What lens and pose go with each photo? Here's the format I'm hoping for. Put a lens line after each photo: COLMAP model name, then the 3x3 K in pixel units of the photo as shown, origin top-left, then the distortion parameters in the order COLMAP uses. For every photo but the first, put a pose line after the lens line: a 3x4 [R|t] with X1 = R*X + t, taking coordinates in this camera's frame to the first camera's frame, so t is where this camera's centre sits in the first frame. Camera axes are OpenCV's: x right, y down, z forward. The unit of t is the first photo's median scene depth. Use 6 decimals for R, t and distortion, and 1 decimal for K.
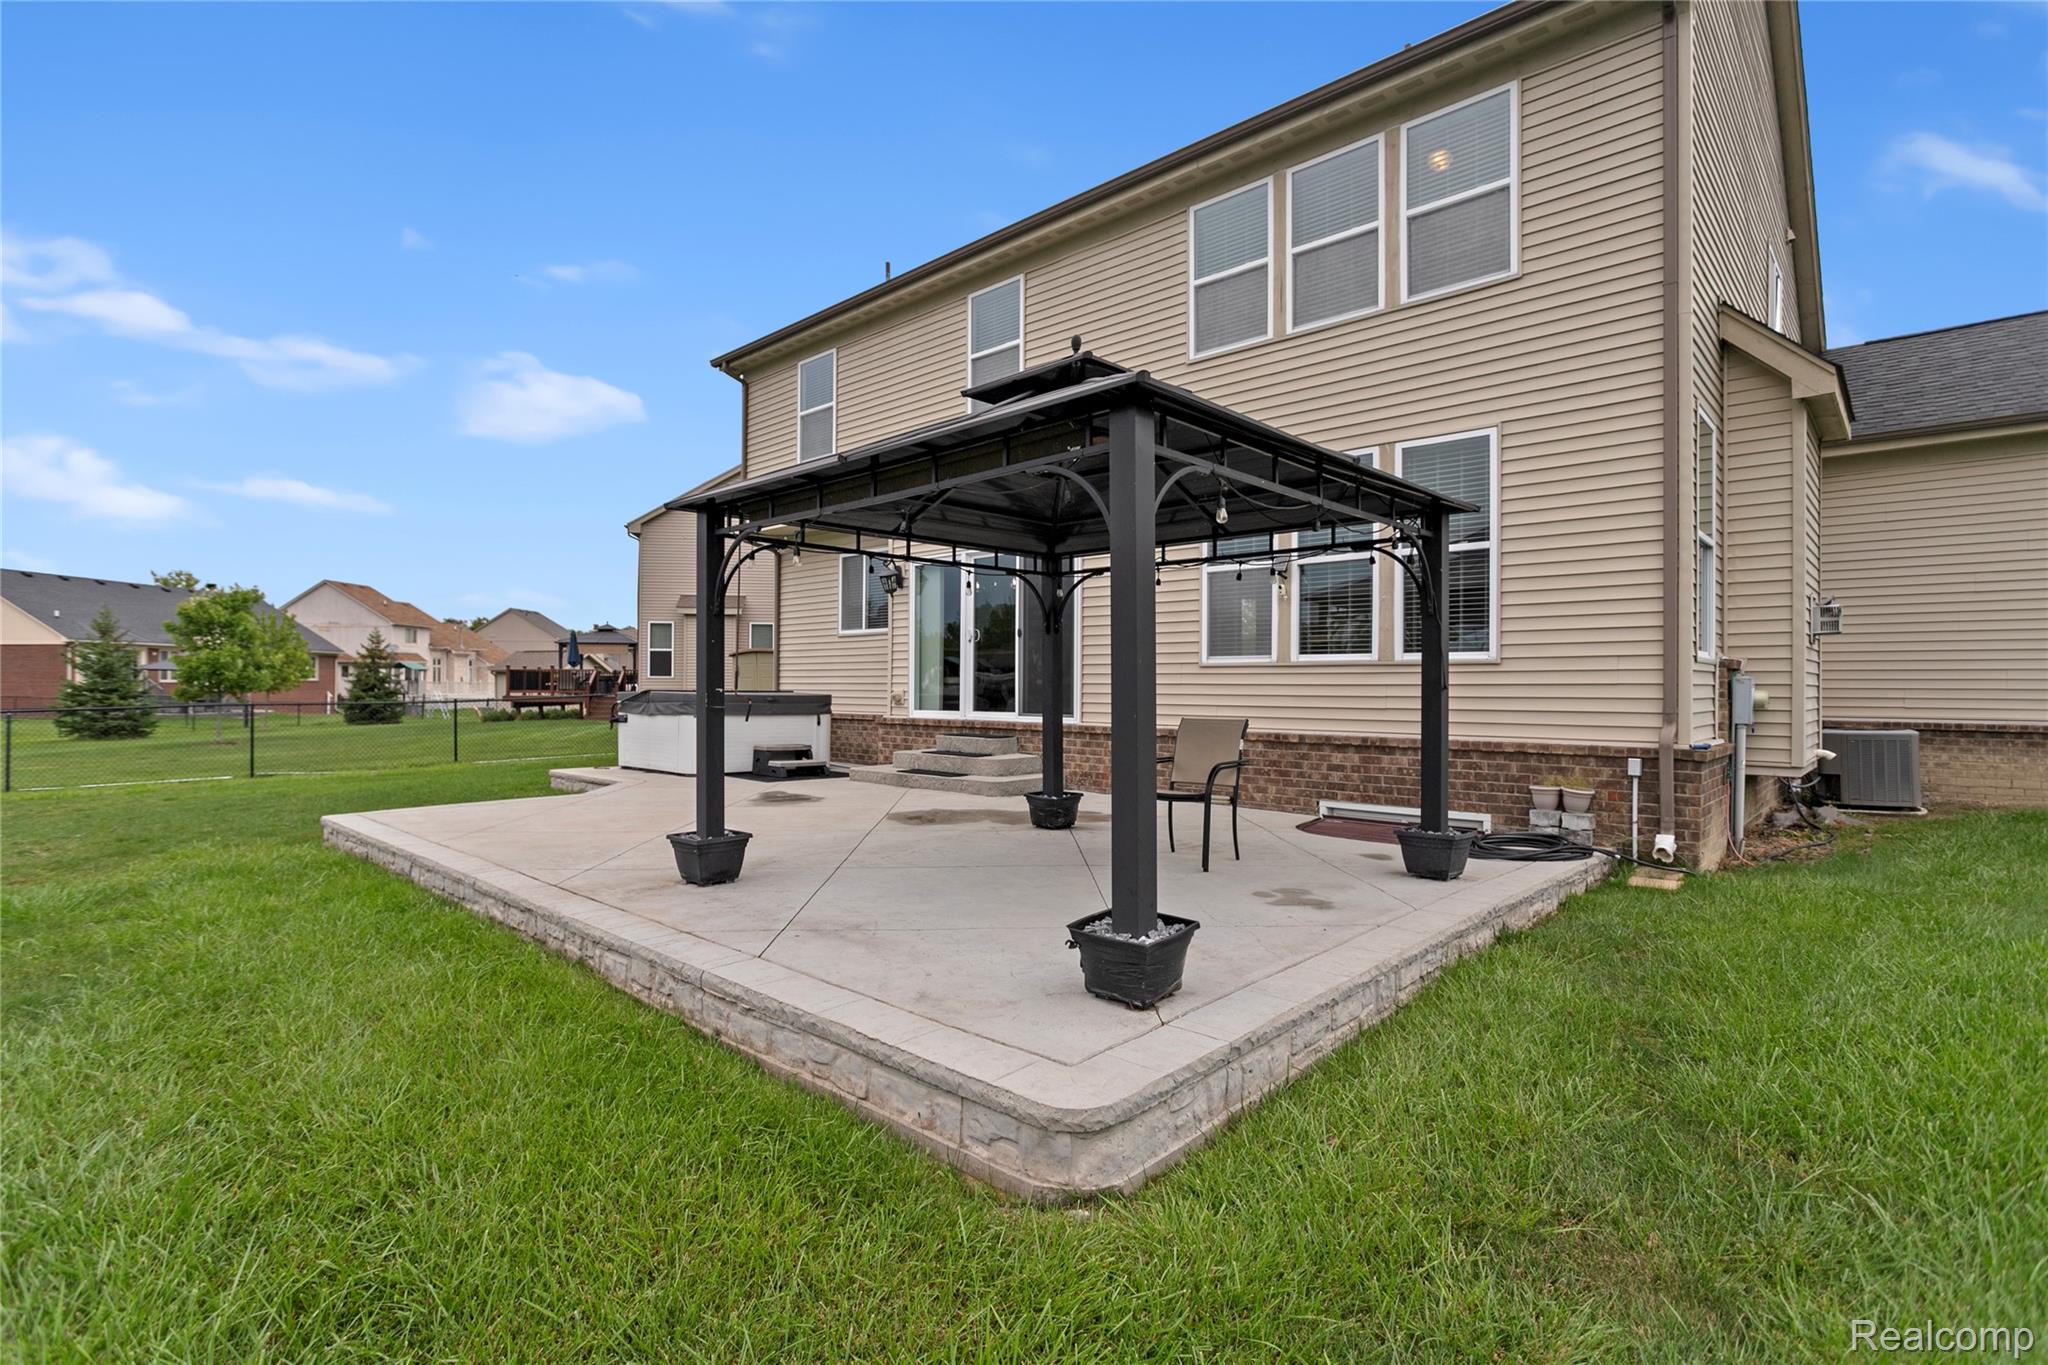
lens RADIAL K [[986.4, 0, 1021.3], [0, 986.4, 677.5], [0, 0, 1]] dist [-0.016845, 0.005898]
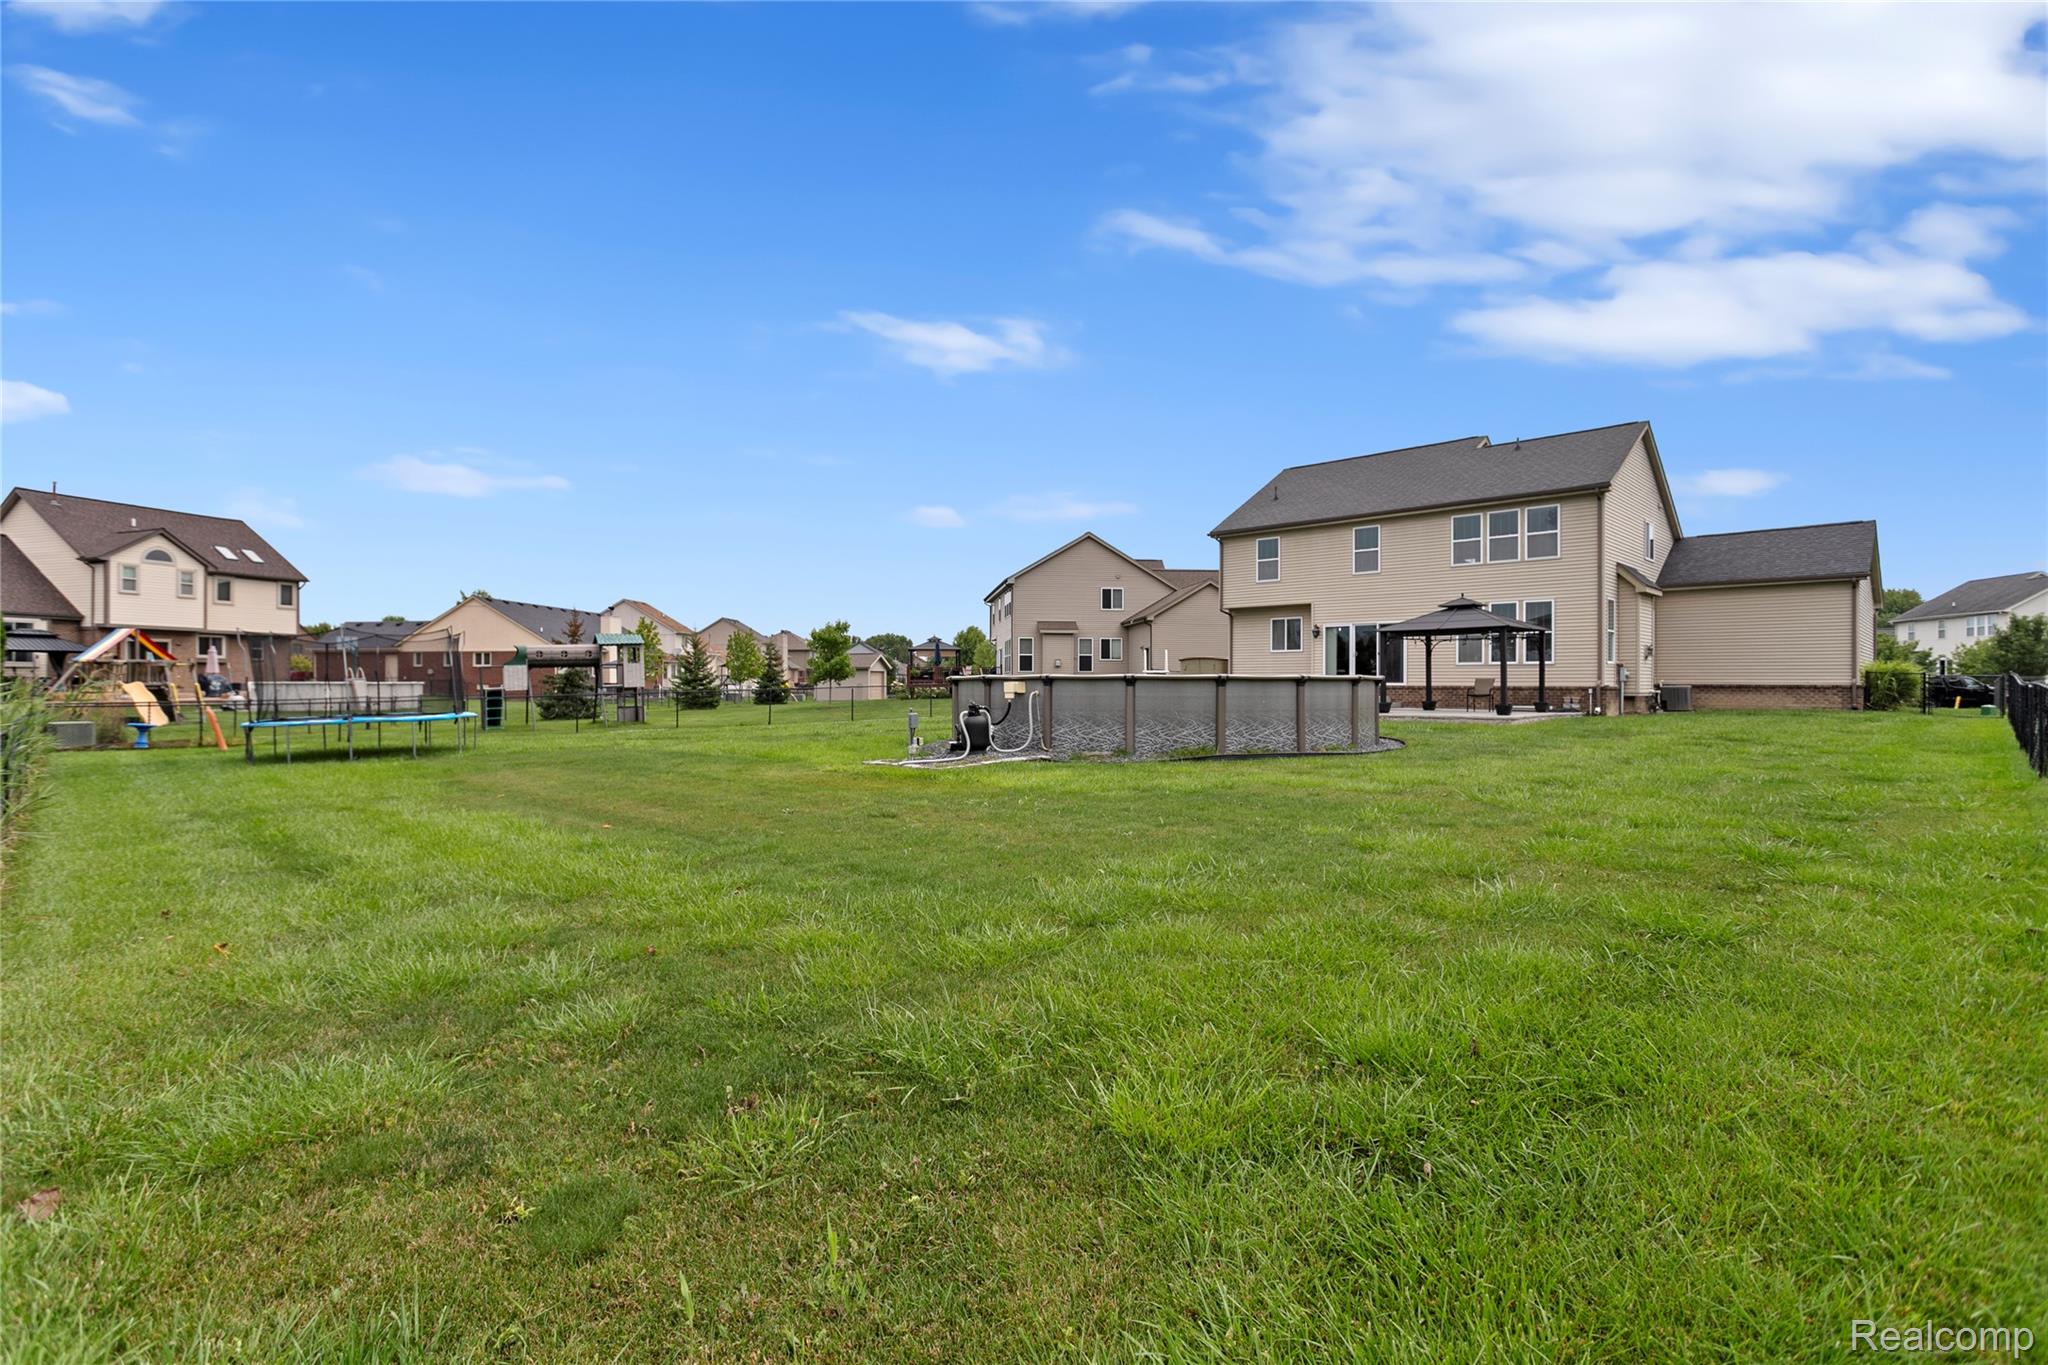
lens RADIAL K [[986.4, 0, 1026.9], [0, 986.4, 672.3], [0, 0, 1]] dist [-0.016845, 0.005898]
pose [[0.999486, -0.002666, -0.031959, -1.361206], [0.002567, 0.999992, -0.003132, 0.021354], [0.031967, 0.003048, 0.999484, -2.718222]]
